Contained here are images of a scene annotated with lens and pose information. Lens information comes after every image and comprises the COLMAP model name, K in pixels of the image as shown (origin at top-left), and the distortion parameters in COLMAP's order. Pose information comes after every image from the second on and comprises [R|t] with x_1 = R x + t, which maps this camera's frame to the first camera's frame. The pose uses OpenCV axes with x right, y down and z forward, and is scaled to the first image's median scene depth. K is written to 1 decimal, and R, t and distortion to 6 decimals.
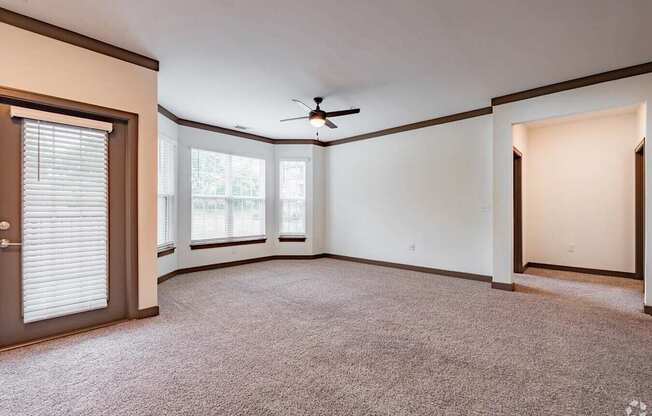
lens RADIAL K [[288.0, 0, 326.0], [0, 288.0, 208.0], [0, 0, 1]] dist [0.000705, 0.000044]
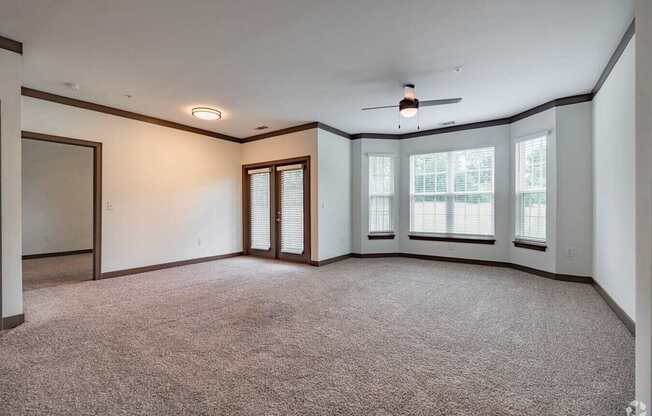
lens RADIAL K [[288.0, 0, 326.0], [0, 288.0, 208.0], [0, 0, 1]] dist [0.000705, 0.000044]
pose [[0.135105, 0.003278, -0.990826, 0.670491], [0.012210, 0.999913, 0.004973, 0.002421], [0.990756, -0.012769, 0.135053, 0.471517]]
